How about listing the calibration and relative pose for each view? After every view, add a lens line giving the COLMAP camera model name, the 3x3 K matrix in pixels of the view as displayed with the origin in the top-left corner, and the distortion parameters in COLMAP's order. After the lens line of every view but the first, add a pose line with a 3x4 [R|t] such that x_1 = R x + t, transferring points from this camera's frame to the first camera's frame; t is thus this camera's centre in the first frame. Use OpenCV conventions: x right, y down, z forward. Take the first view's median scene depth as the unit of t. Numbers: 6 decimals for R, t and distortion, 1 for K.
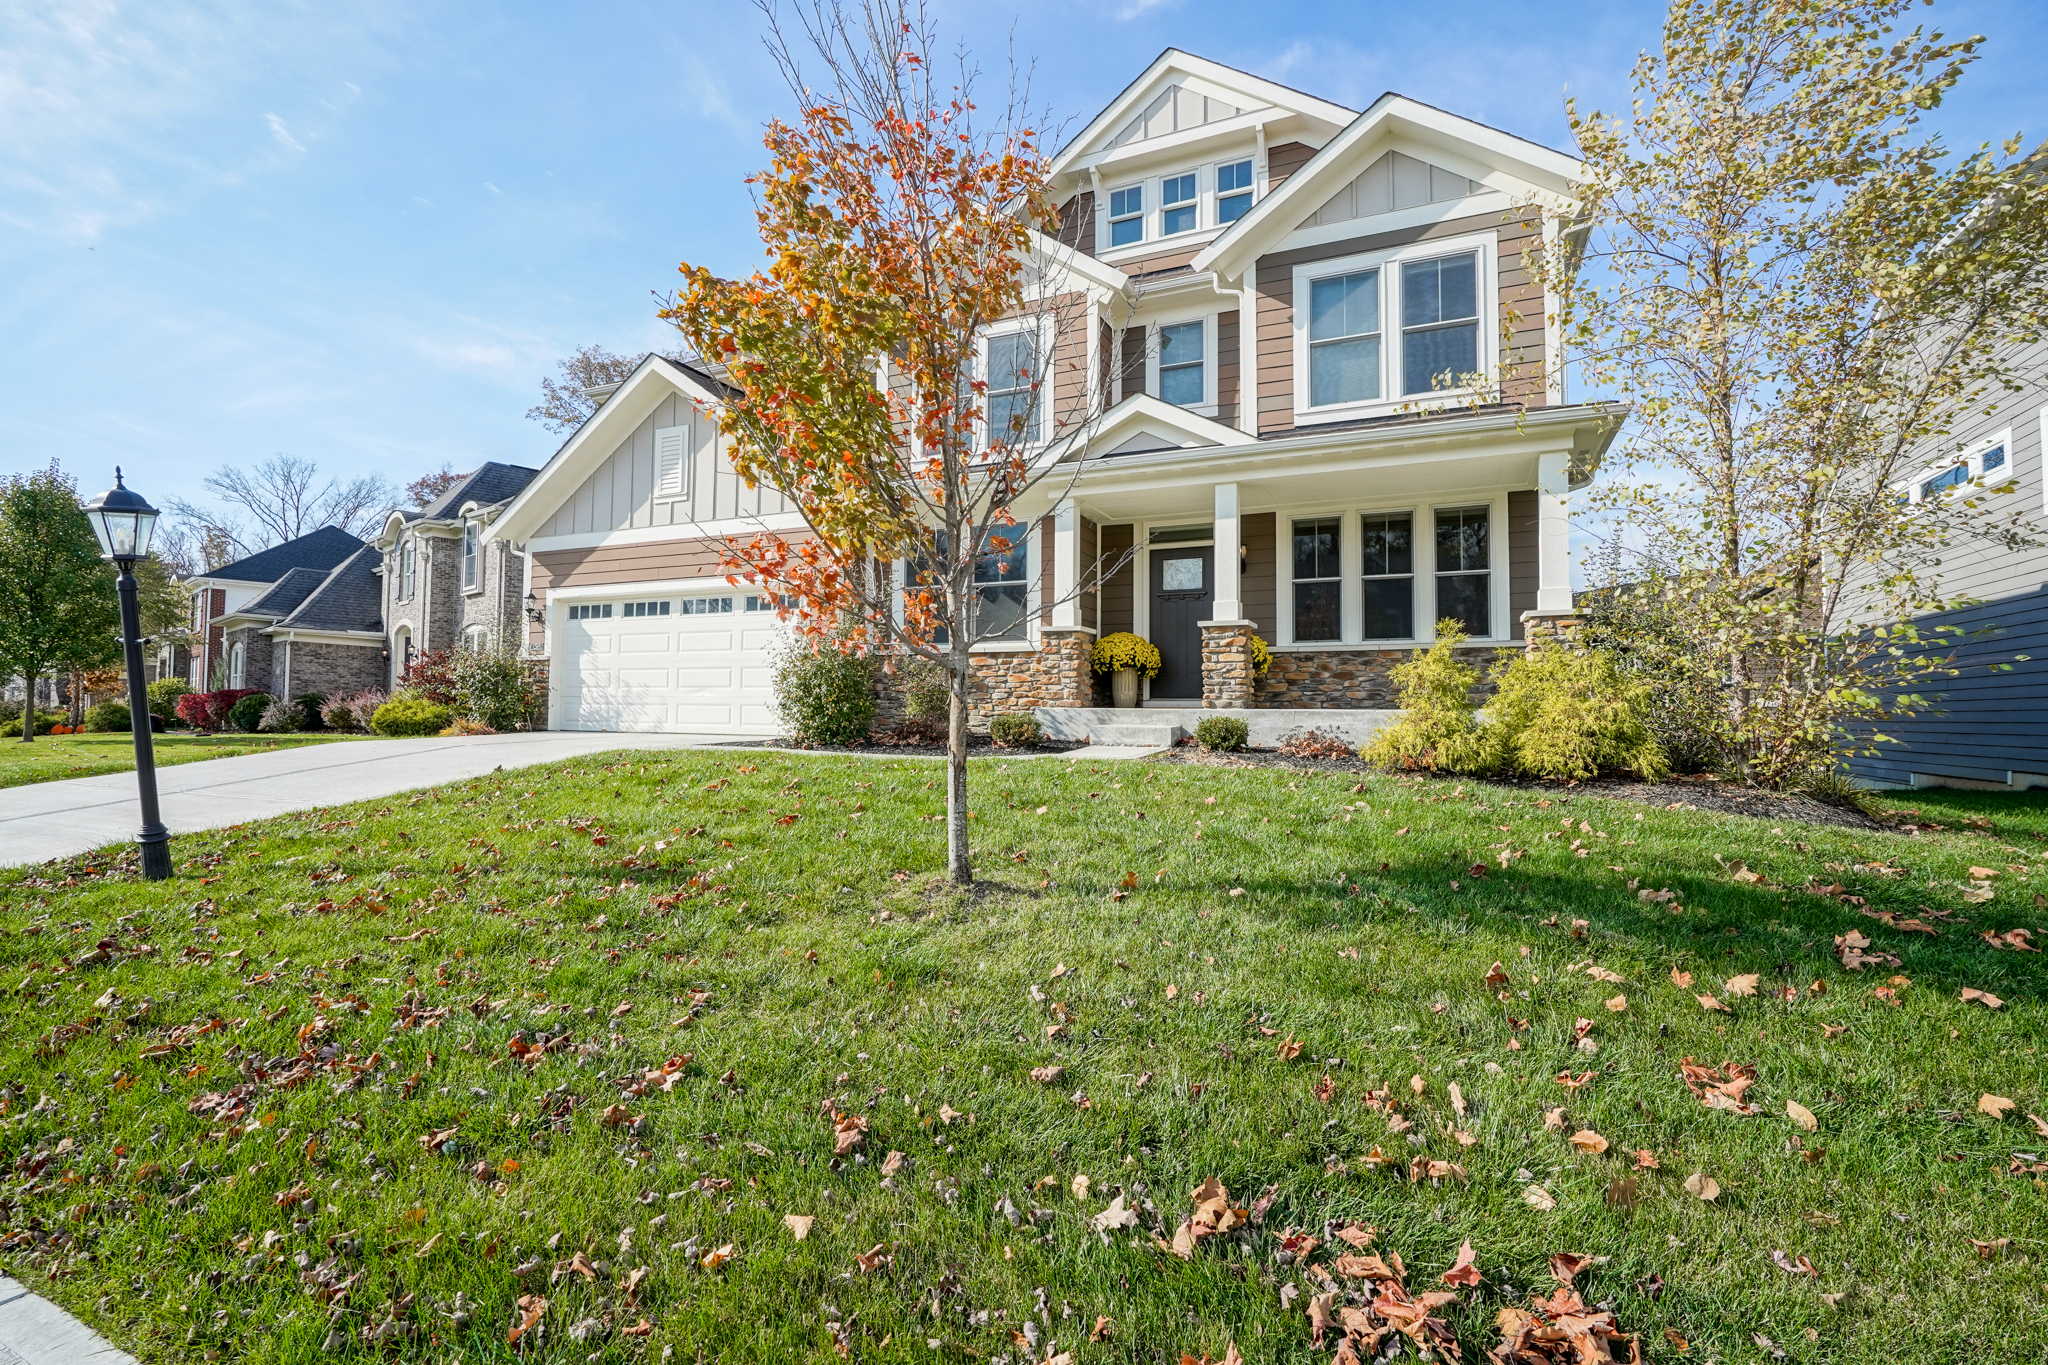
lens RADIAL K [[925.6, 0, 1031.3], [0, 925.6, 679.9], [0, 0, 1]] dist [-0.015167, 0.007205]
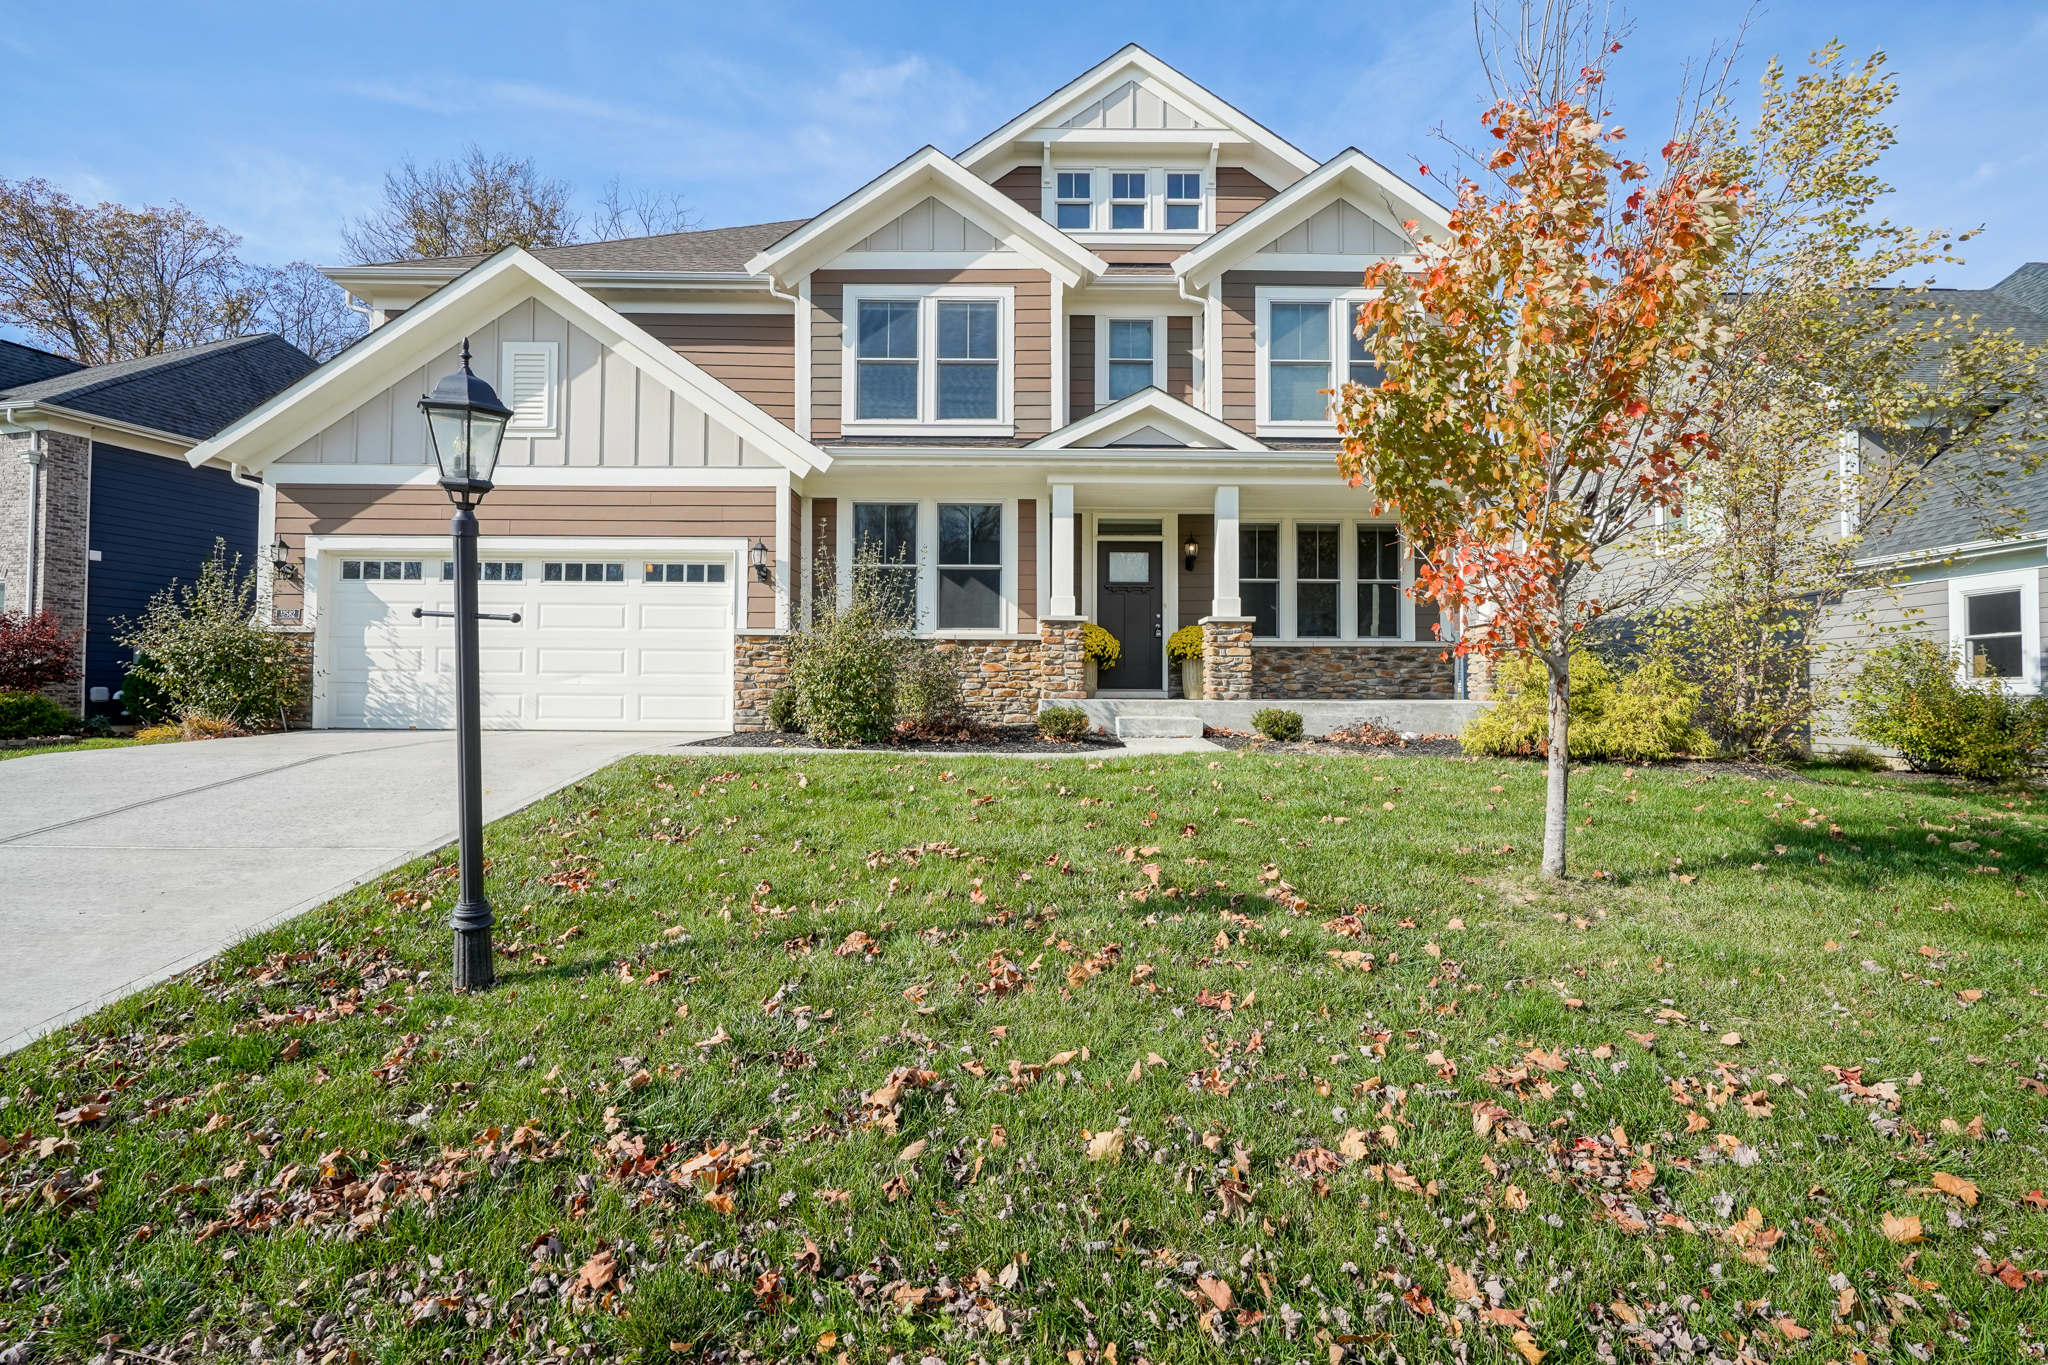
lens RADIAL K [[925.1, 0, 1020.3], [0, 925.1, 682.8], [0, 0, 1]] dist [-0.015869, 0.007888]
pose [[0.910292, 0.004556, 0.413941, -0.384262], [-0.014278, 0.999690, 0.020394, -0.005929], [-0.413719, -0.024475, 0.910075, 0.121117]]
